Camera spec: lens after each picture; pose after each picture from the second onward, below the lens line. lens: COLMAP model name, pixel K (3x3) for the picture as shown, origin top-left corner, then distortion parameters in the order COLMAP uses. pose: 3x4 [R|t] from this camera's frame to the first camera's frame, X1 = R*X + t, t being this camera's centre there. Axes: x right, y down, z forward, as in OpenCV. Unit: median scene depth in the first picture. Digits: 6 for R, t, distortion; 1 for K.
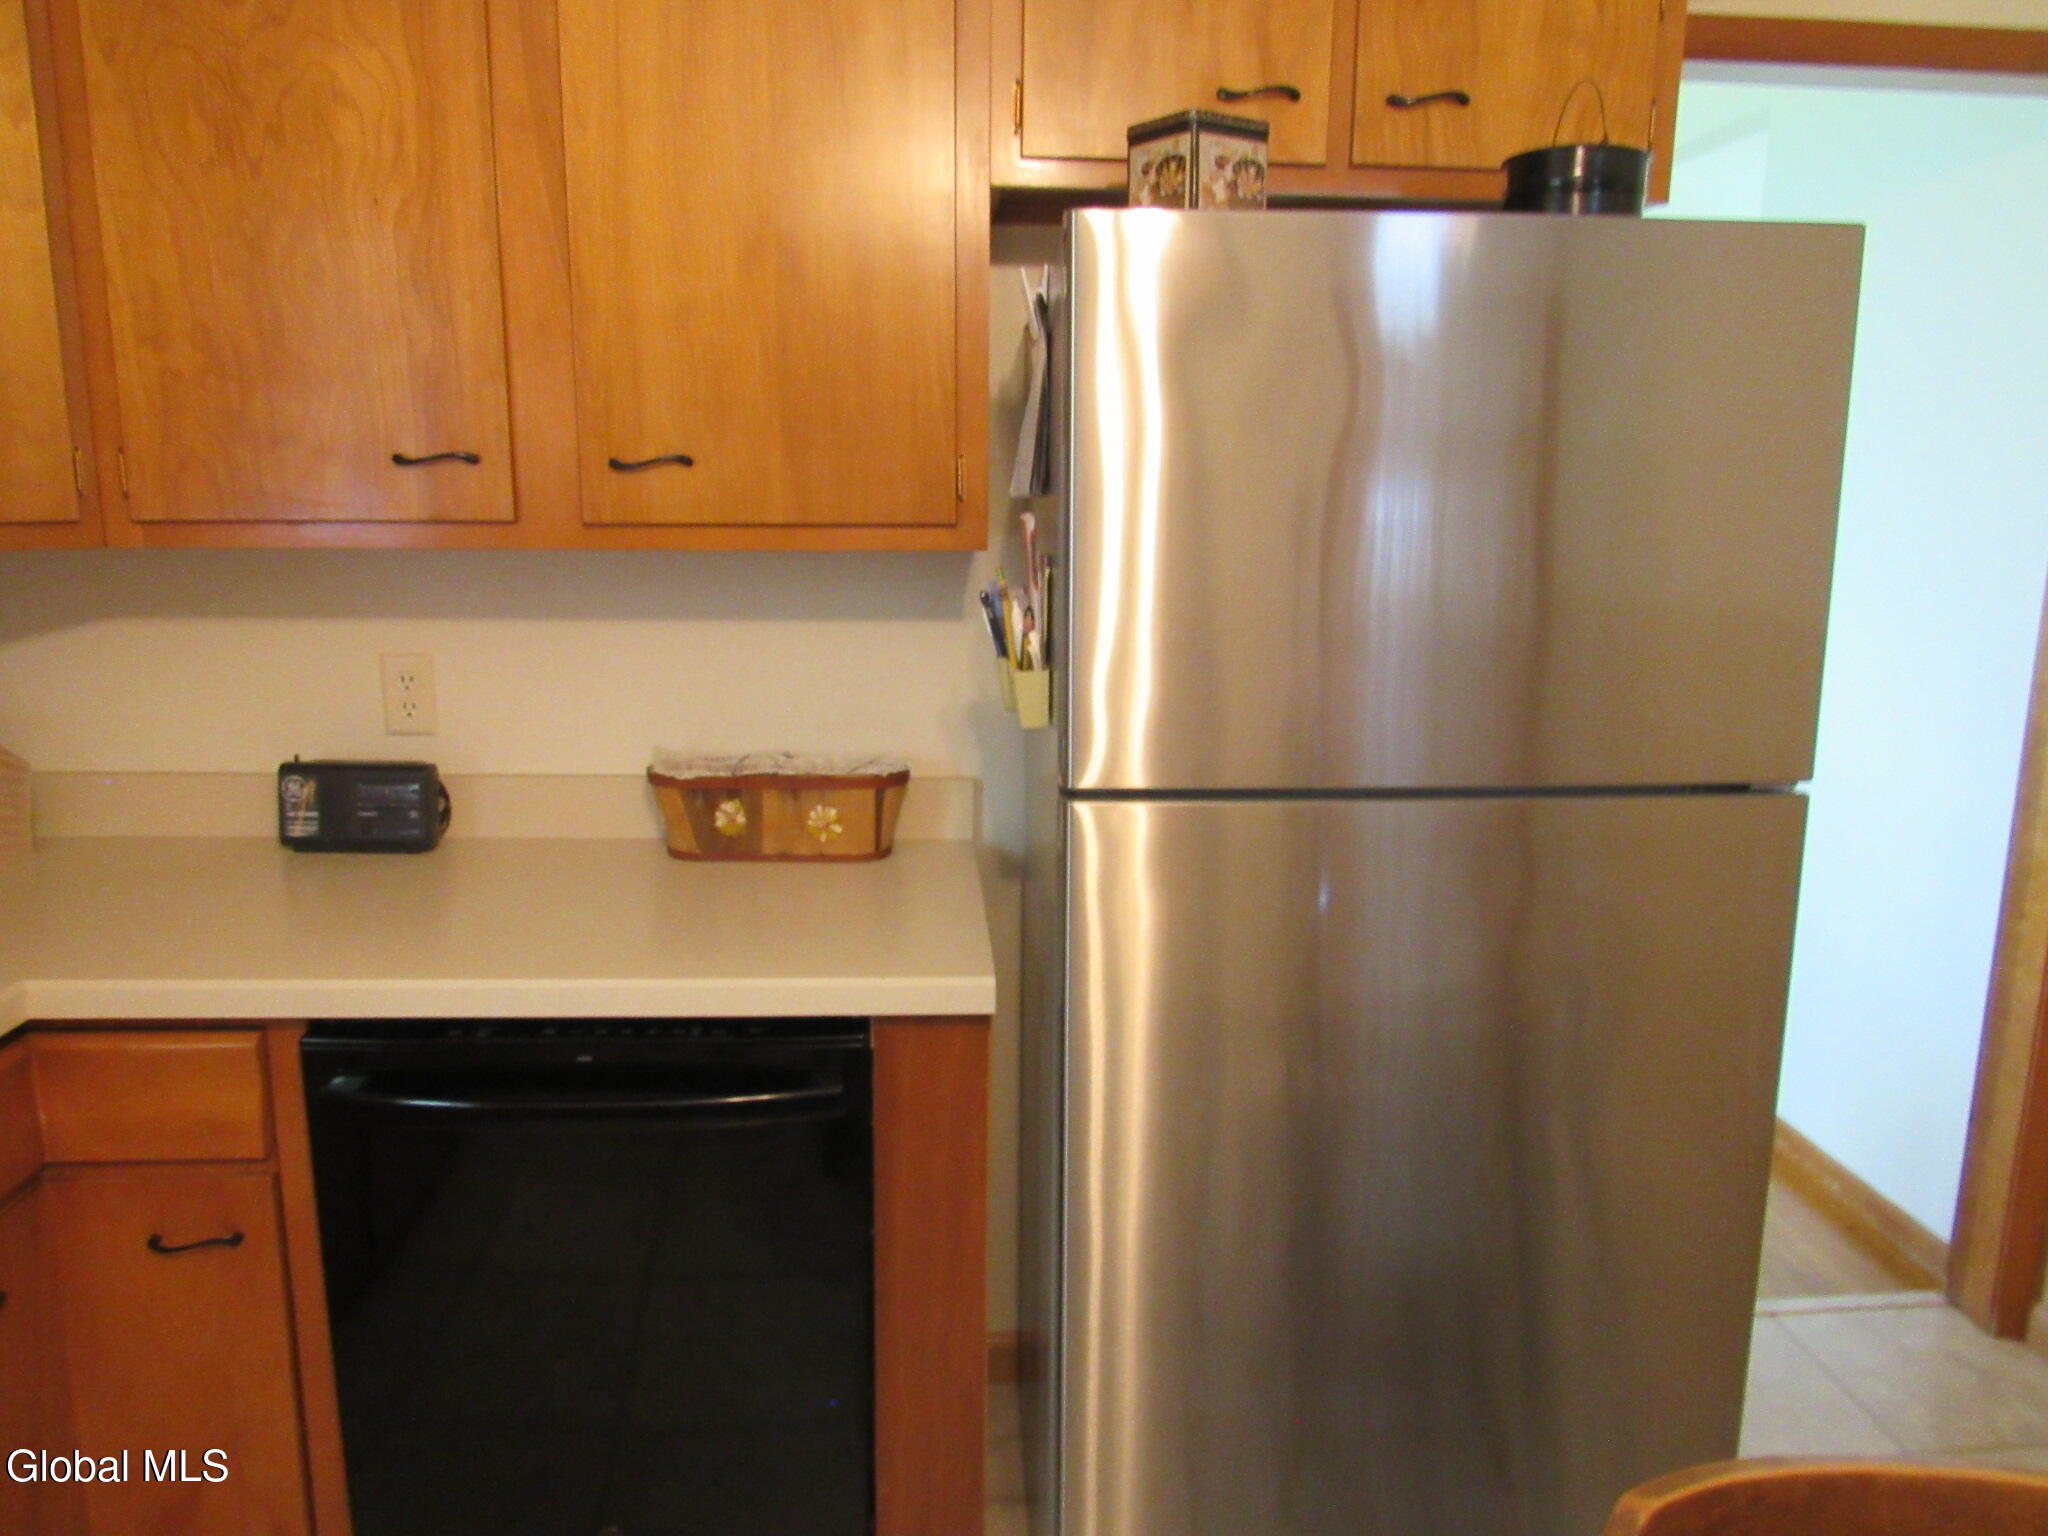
lens RADIAL K [[1465.6, 0, 1025.8], [0, 1465.6, 771.2], [0, 0, 1]] dist [-0.024785, 0.004299]
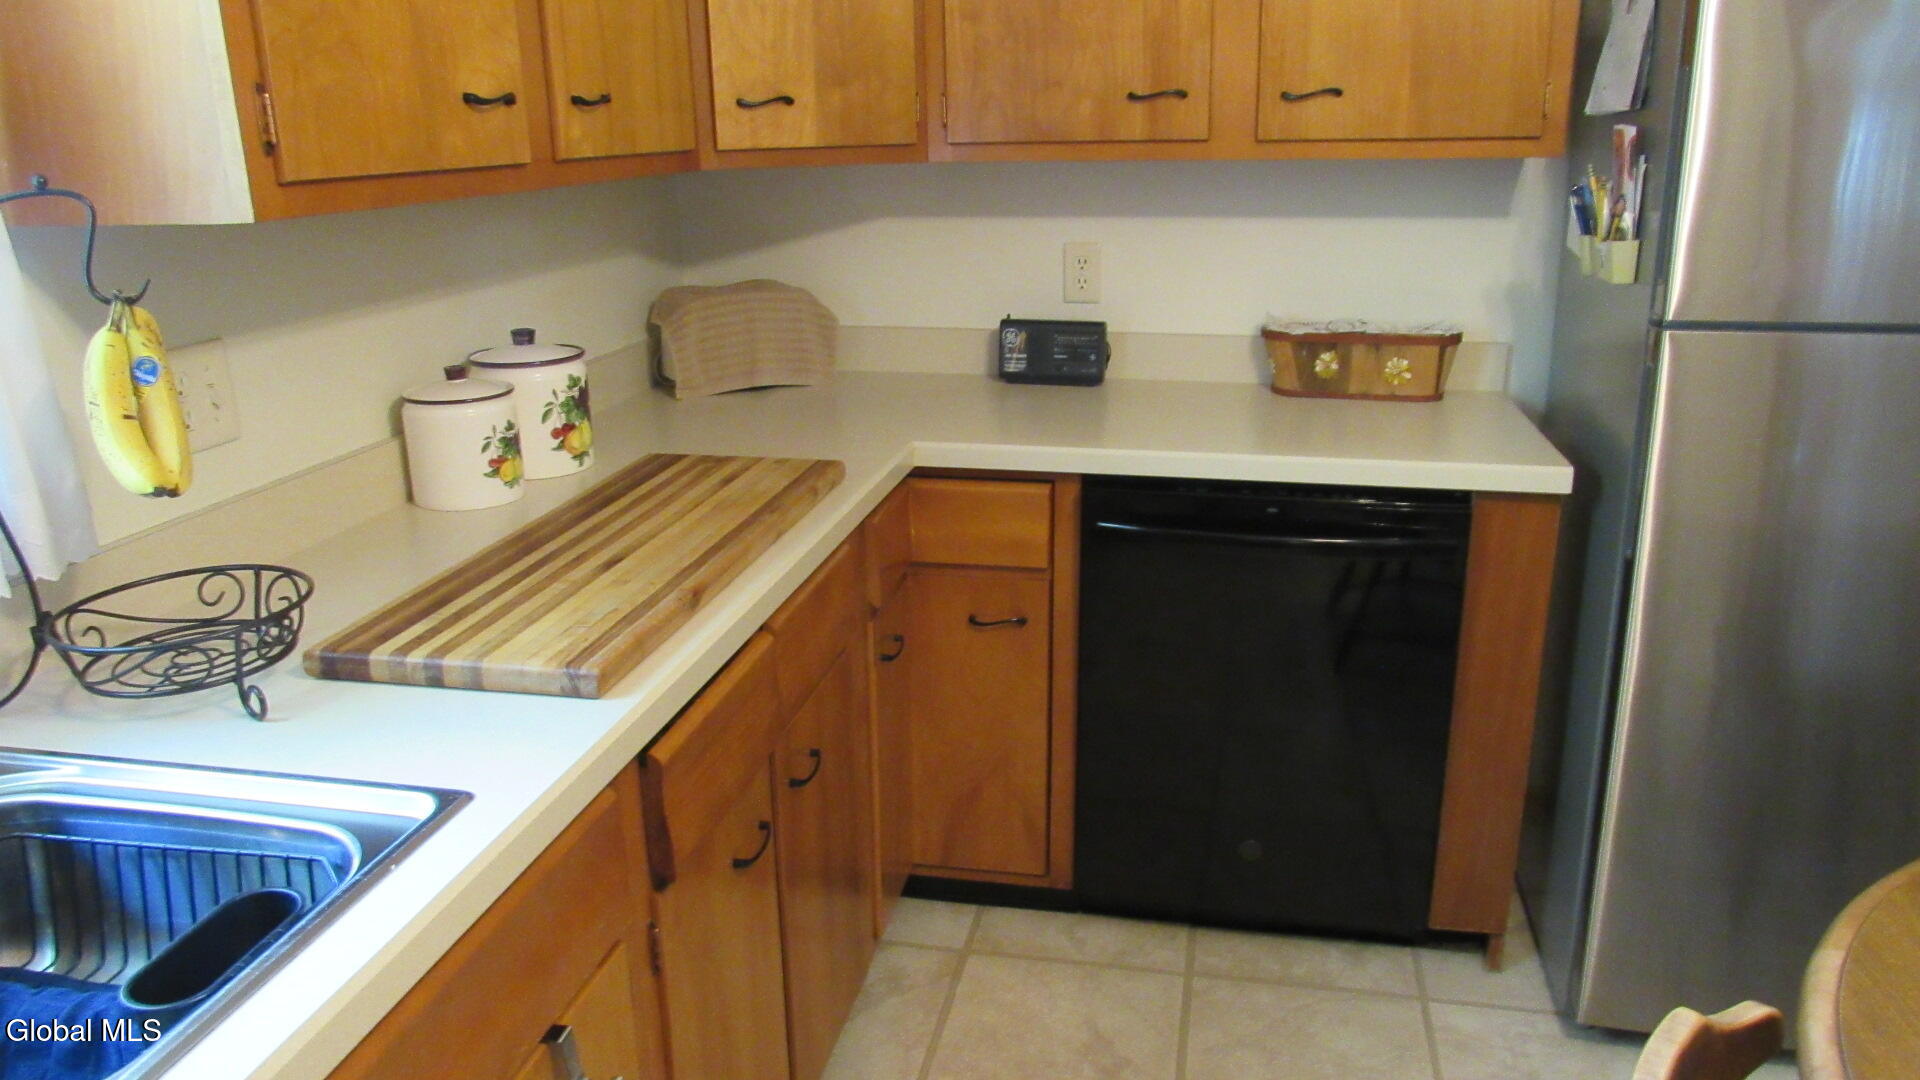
lens RADIAL K [[1386.5, 0, 961.6], [0, 1386.5, 528.0], [0, 0, 1]] dist [-0.004535, -0.000609]
pose [[0.964225, 0.051630, -0.260010, -0.187092], [-0.029346, 0.995611, 0.088871, 0.078097], [0.263457, -0.078062, 0.961508, -0.326662]]
